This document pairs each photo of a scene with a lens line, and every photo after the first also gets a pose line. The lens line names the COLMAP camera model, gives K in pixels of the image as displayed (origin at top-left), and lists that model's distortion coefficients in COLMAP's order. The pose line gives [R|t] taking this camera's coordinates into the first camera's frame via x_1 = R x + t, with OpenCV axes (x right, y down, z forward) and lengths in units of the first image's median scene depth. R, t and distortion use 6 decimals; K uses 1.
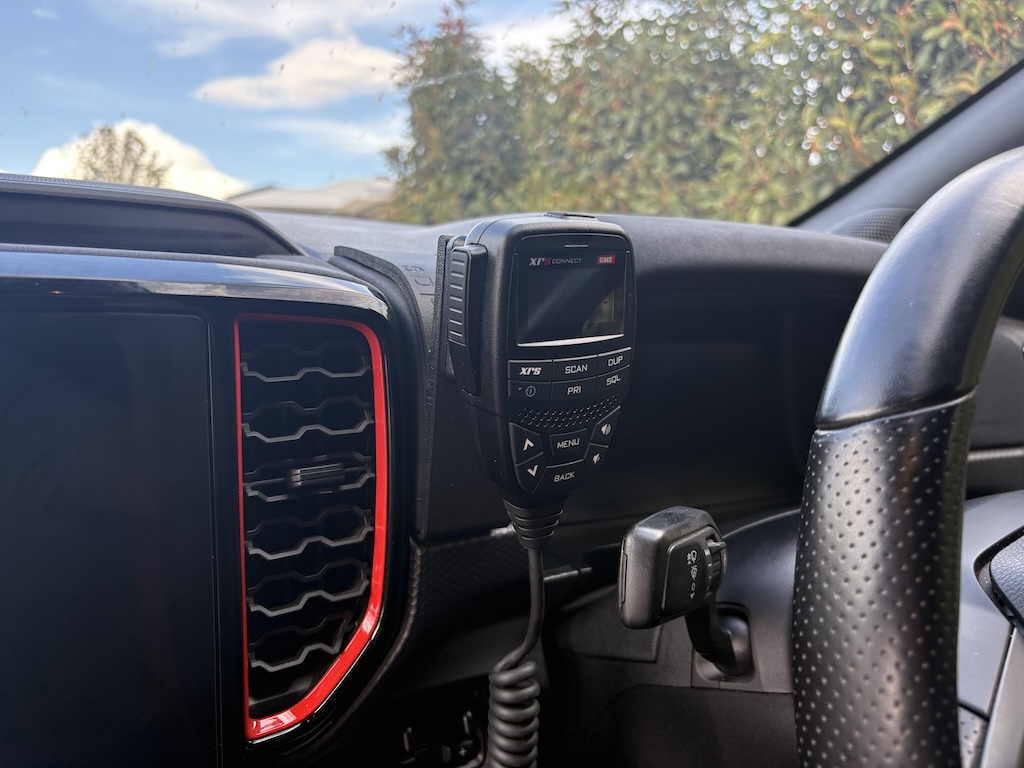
lens RADIAL K [[784.6, 0, 517.0], [0, 784.6, 395.7], [0, 0, 1]] dist [-0.001968, -0.002339]
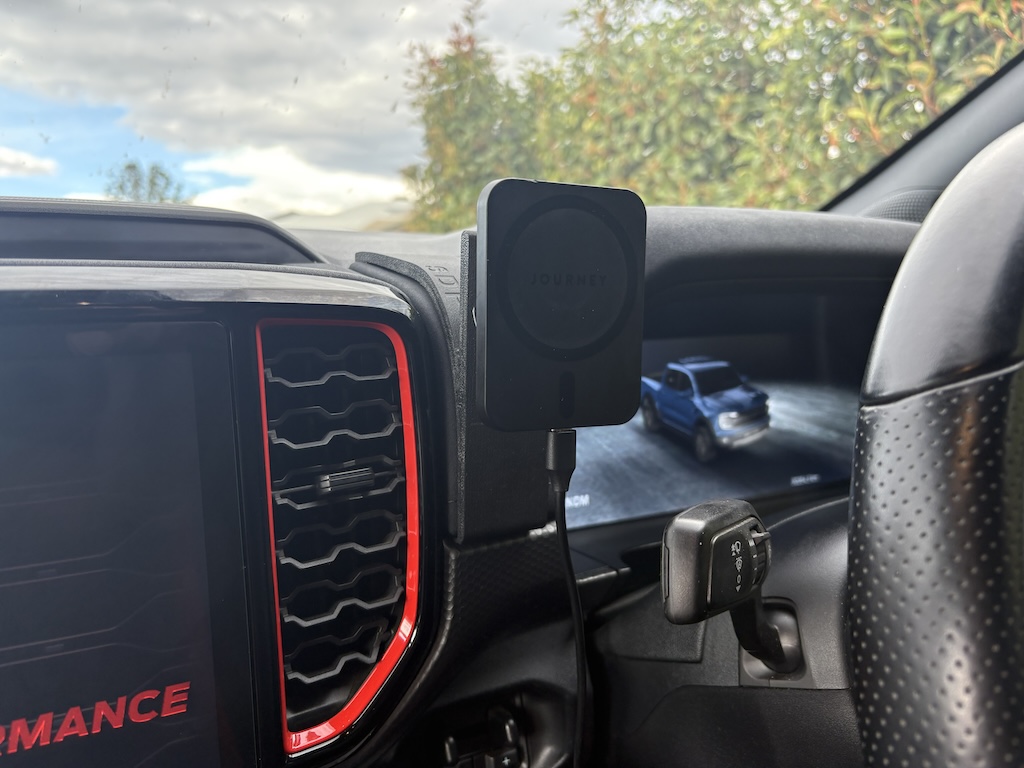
lens RADIAL K [[784.6, 0, 517.0], [0, 784.6, 395.7], [0, 0, 1]] dist [-0.001968, -0.002339]
pose [[0.998446, -0.044736, -0.033223, -0.003797], [0.044285, 0.998918, -0.014202, 0.016571], [0.033822, 0.012708, 0.999347, 0.022373]]
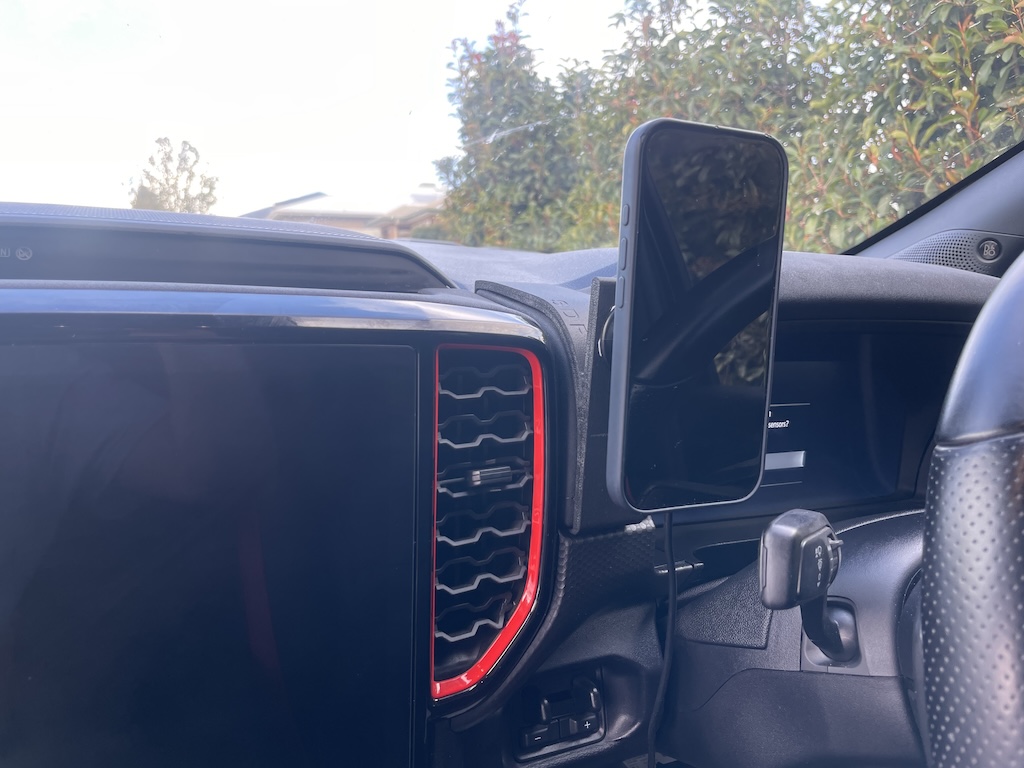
lens RADIAL K [[769.2, 0, 524.4], [0, 769.2, 389.0], [0, 0, 1]] dist [0.084442, -0.127198]
pose [[0.998582, 0.011196, -0.052041, -0.128716], [-0.012050, 0.999797, -0.016139, -0.011952], [0.051850, 0.016743, 0.998515, -0.156969]]
